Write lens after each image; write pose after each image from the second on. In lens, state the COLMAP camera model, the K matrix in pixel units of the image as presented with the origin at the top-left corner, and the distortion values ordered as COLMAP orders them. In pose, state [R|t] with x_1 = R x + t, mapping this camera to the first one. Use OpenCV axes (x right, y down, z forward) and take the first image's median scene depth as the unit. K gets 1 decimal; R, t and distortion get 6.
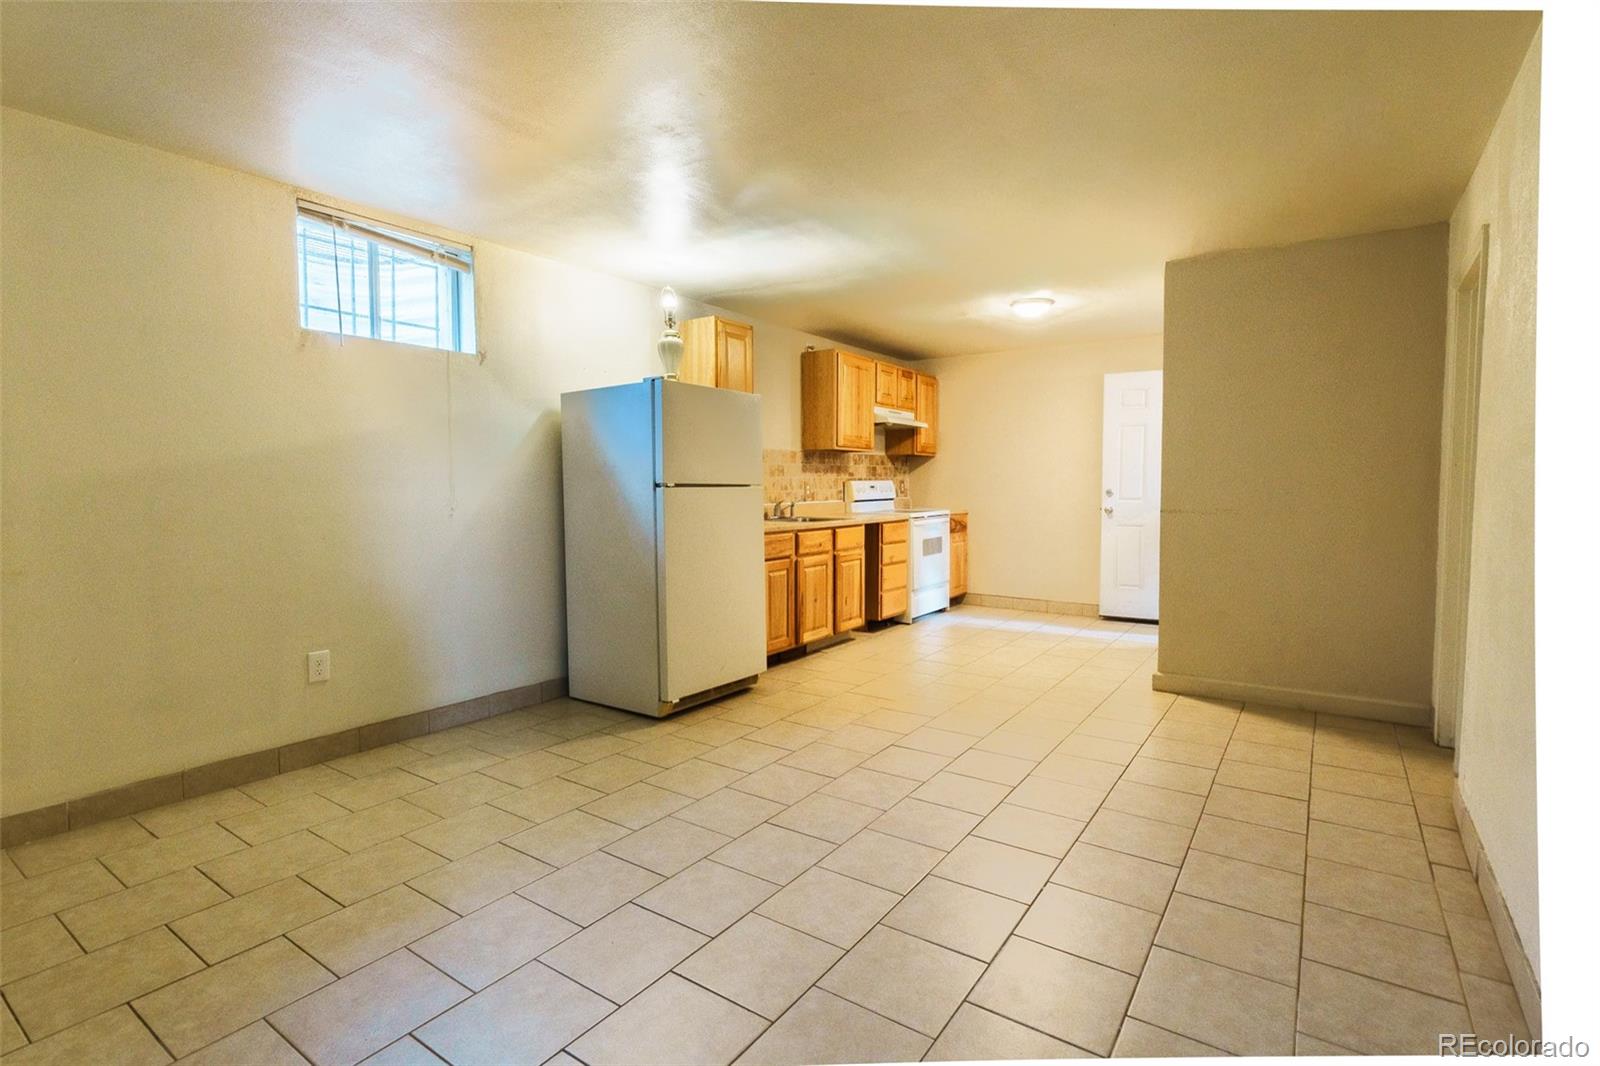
lens RADIAL K [[776.9, 0, 805.9], [0, 776.9, 523.5], [0, 0, 1]] dist [-0.001514, 0.001212]
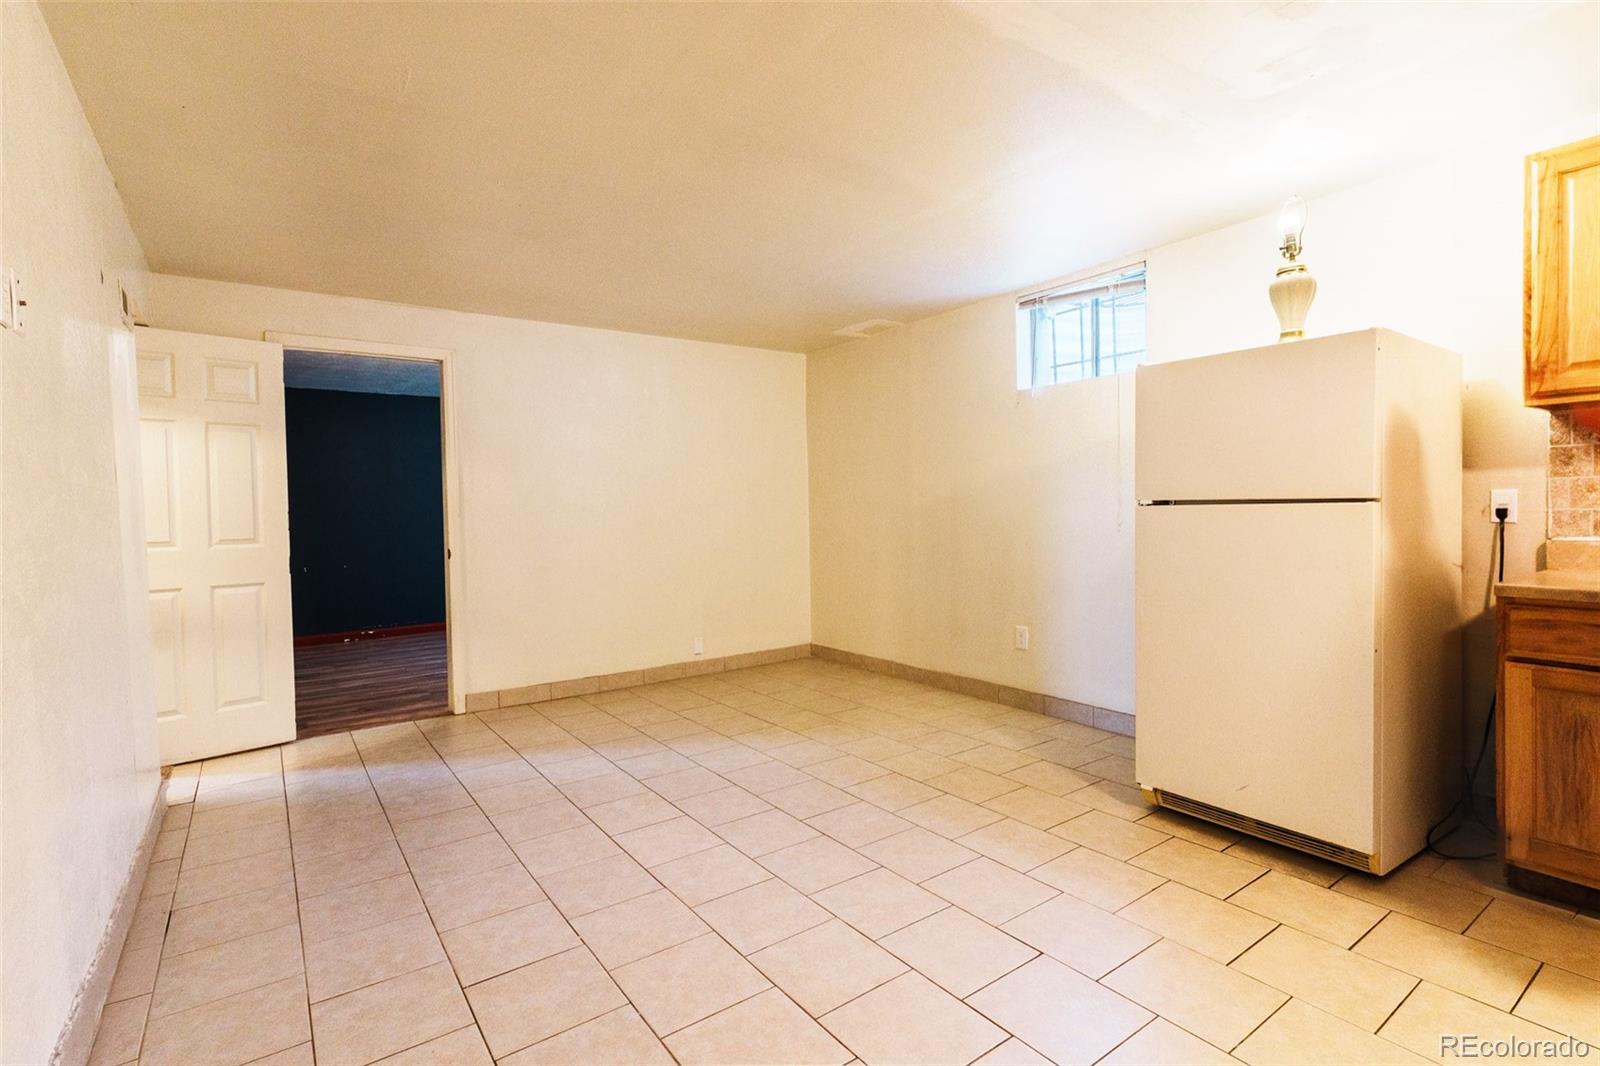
lens RADIAL K [[776.9, 0, 812.3], [0, 776.9, 536.2], [0, 0, 1]] dist [-0.001514, 0.001212]
pose [[-0.345087, 0.041915, -0.937634, 0.803605], [-0.027033, 0.998144, 0.054569, -0.060376], [0.938181, 0.044178, -0.343314, 1.171831]]
